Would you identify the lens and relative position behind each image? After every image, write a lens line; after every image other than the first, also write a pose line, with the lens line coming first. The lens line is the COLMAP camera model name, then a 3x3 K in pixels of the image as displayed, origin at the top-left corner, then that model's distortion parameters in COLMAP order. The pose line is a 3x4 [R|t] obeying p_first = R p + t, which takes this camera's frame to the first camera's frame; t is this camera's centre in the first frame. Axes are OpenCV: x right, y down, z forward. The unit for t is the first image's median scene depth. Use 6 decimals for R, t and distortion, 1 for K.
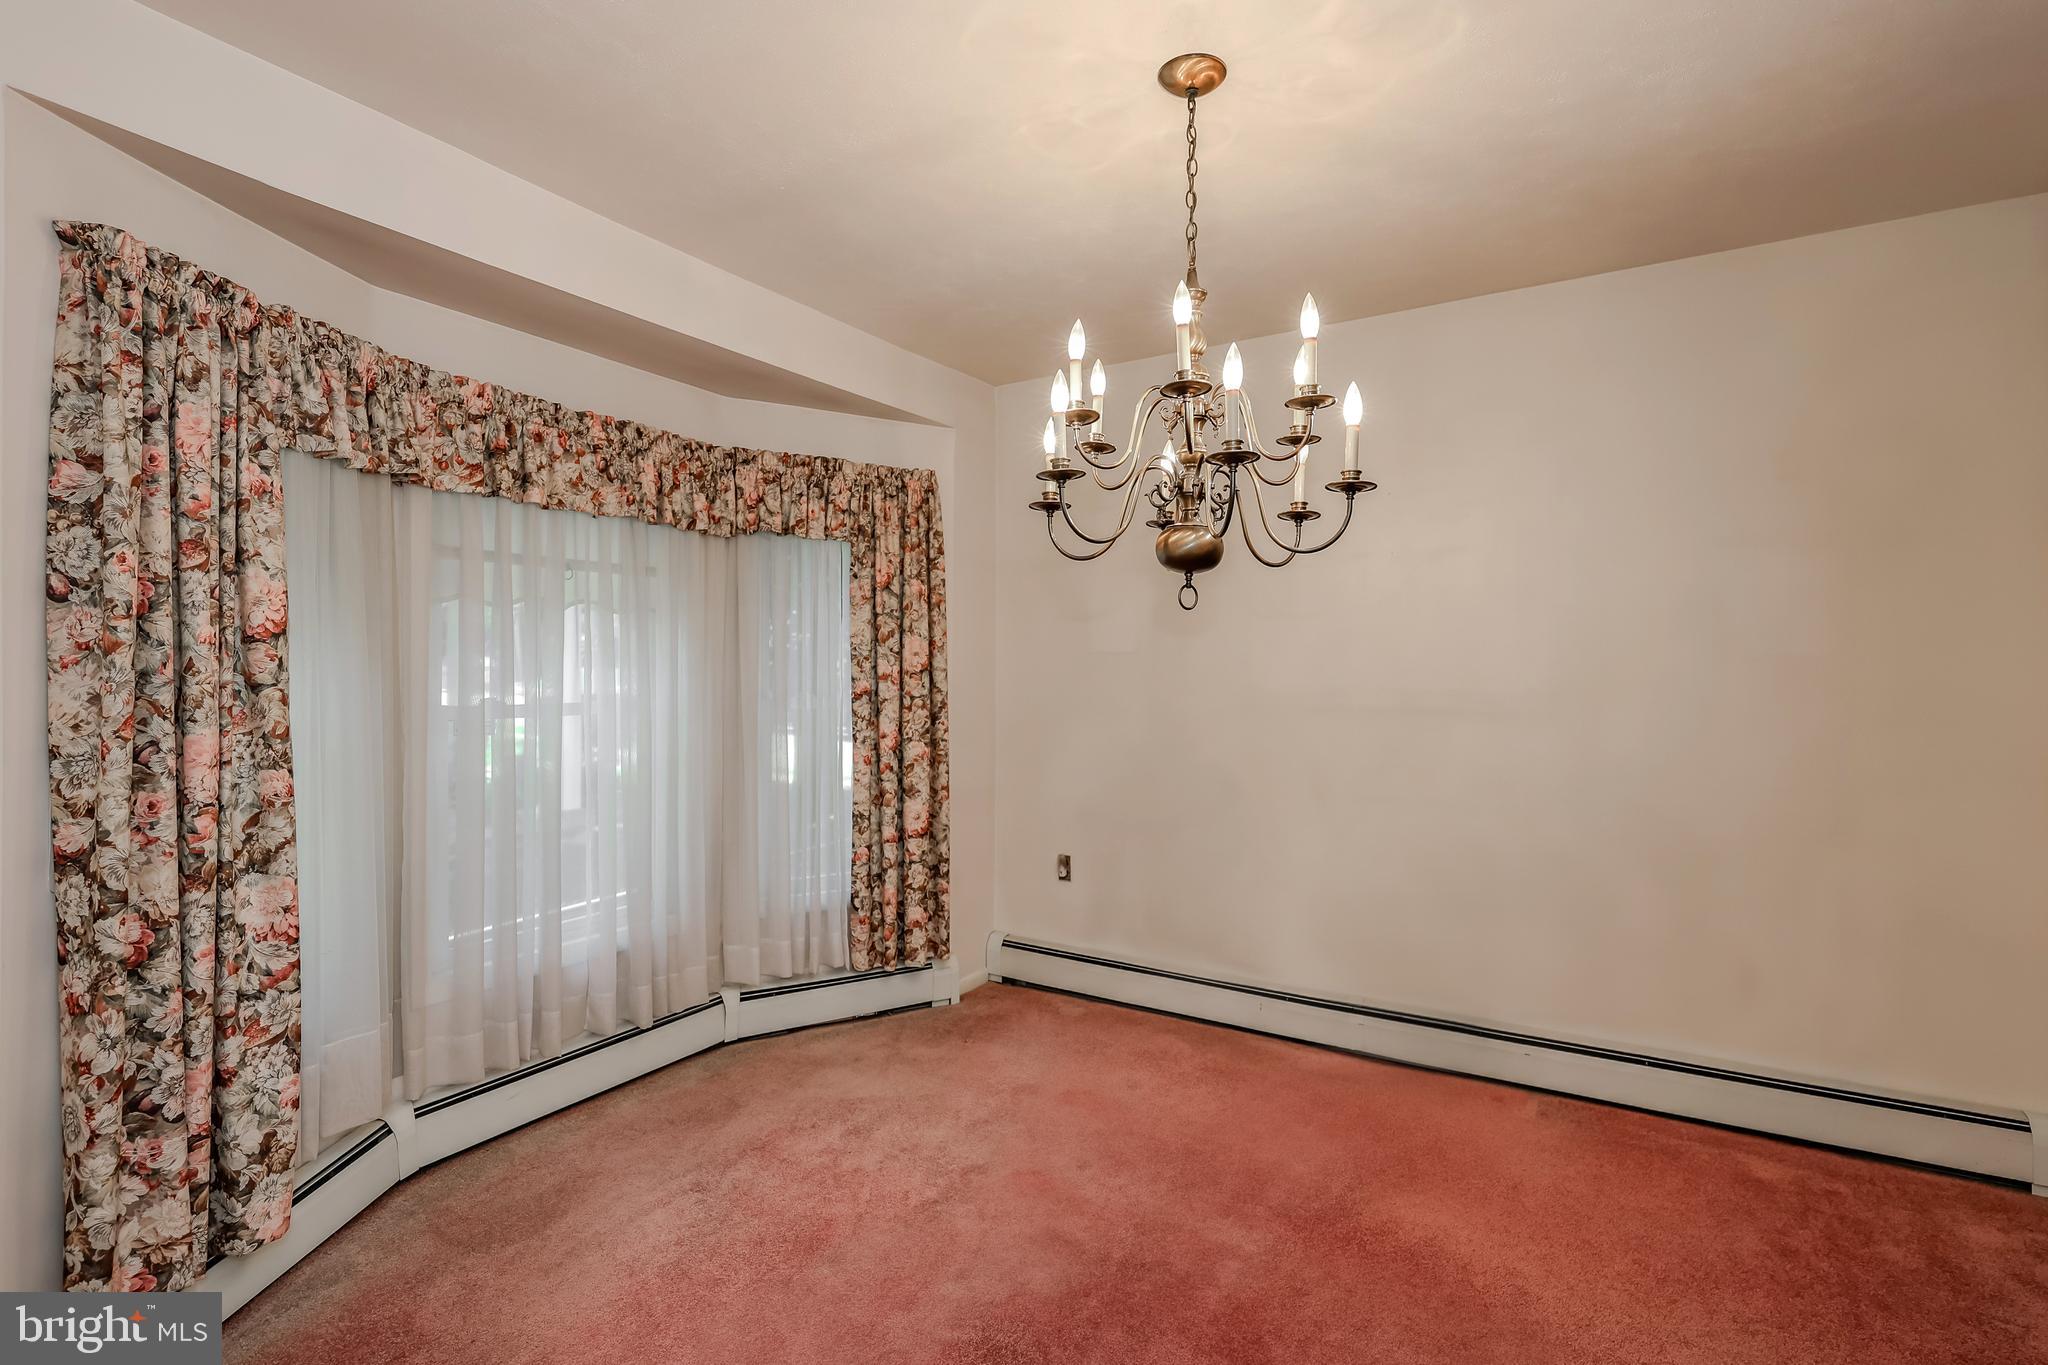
lens RADIAL K [[961.7, 0, 1024.6], [0, 961.7, 676.3], [0, 0, 1]] dist [0.004644, -0.001414]
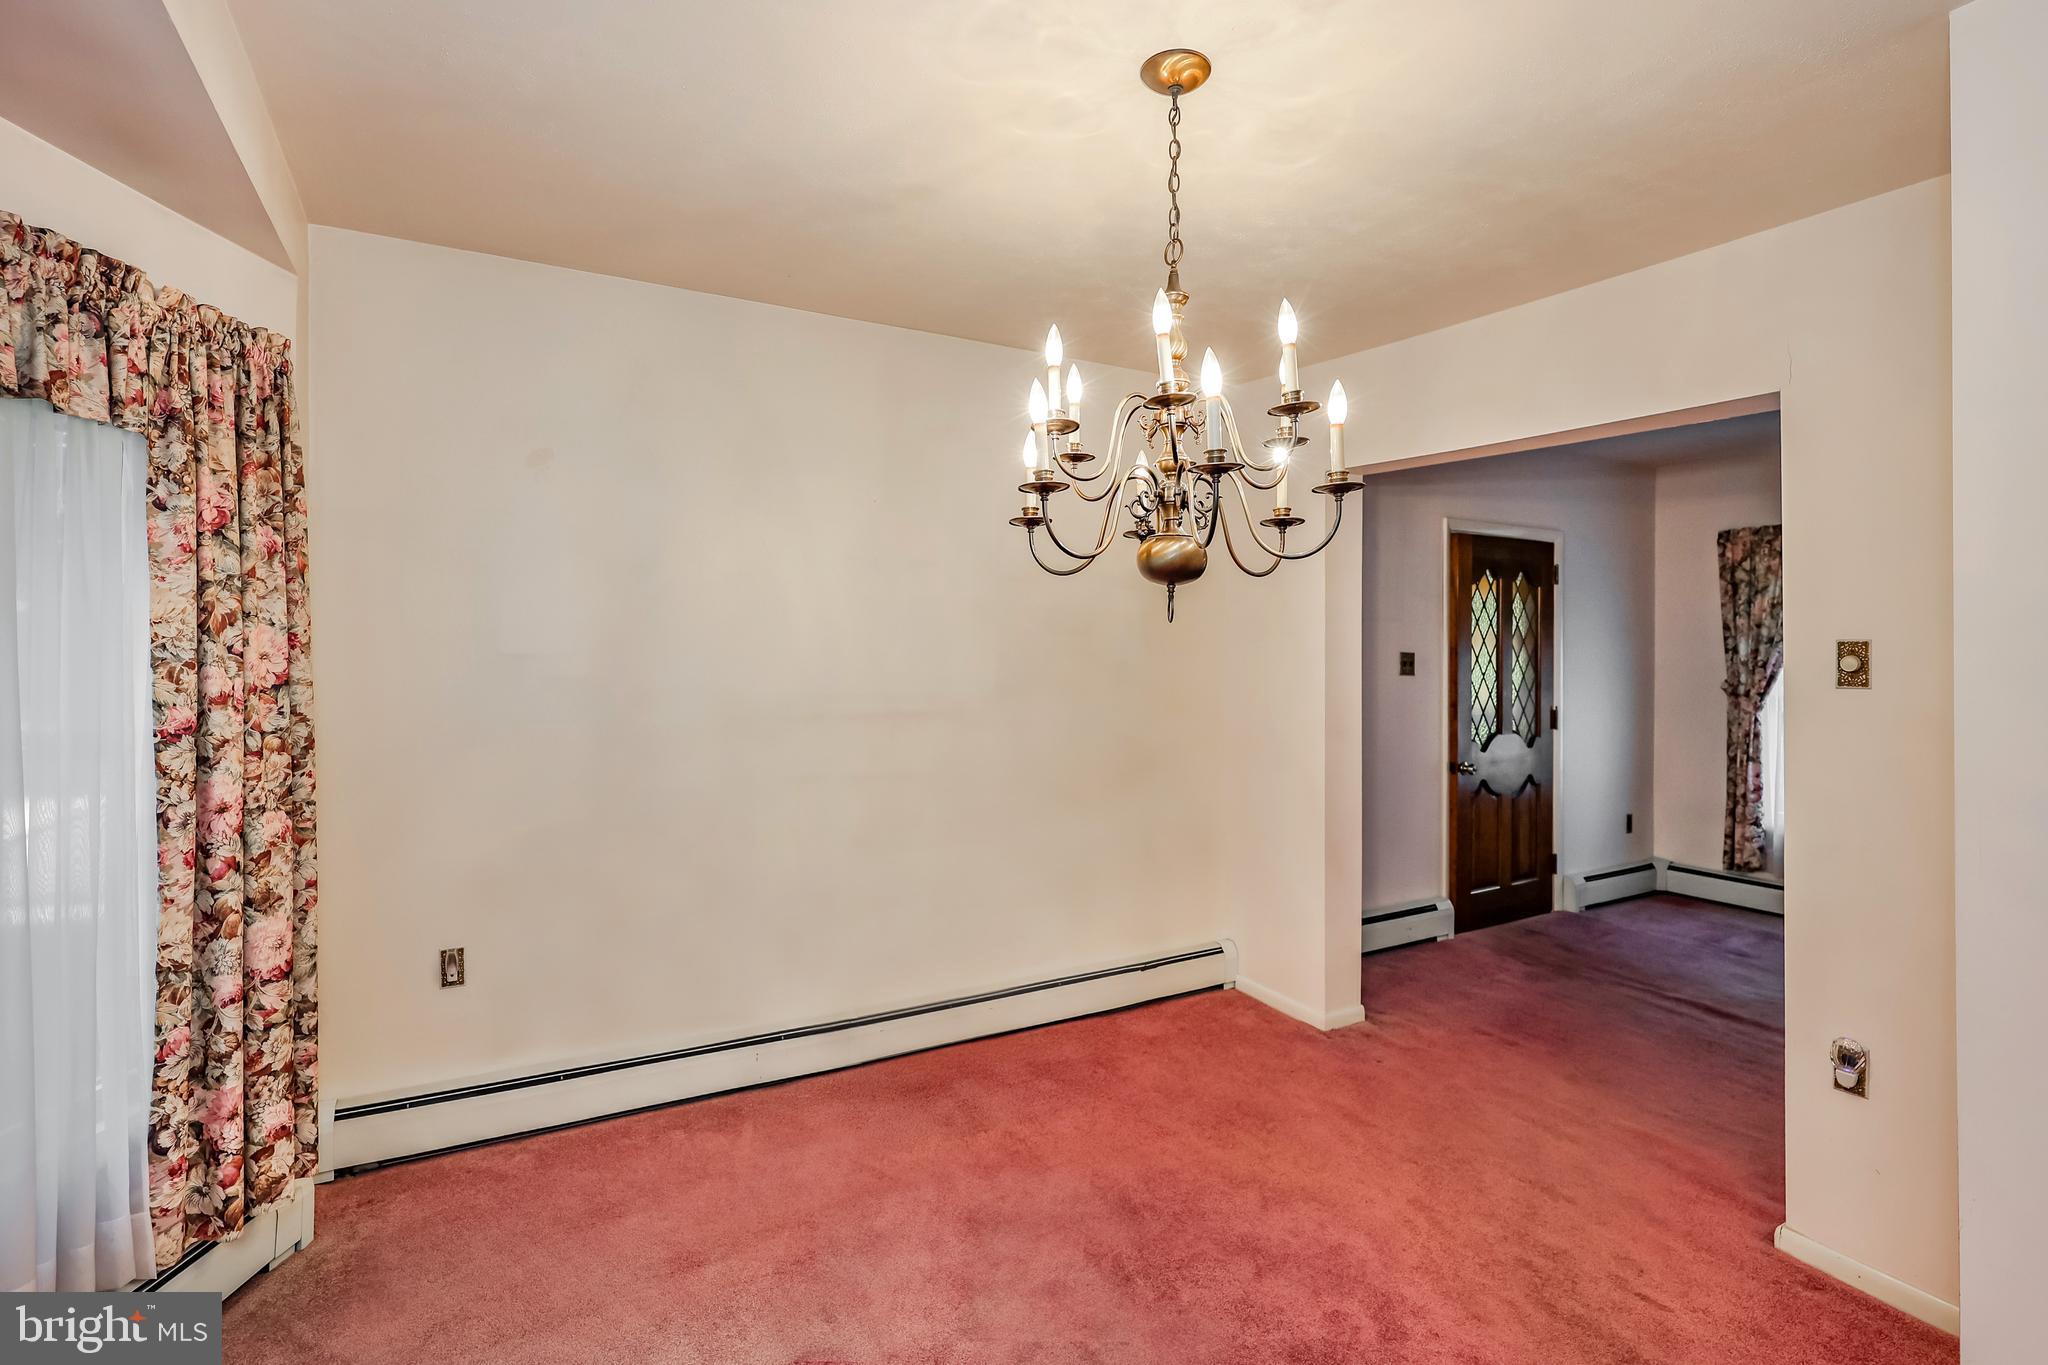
lens RADIAL K [[961.7, 0, 1007.8], [0, 961.7, 668.2], [0, 0, 1]] dist [0.004644, -0.001414]
pose [[0.498626, -0.006362, 0.866794, -0.395297], [0.010845, 0.999941, 0.001101, -0.012522], [-0.866750, 0.008851, 0.498665, 0.348112]]
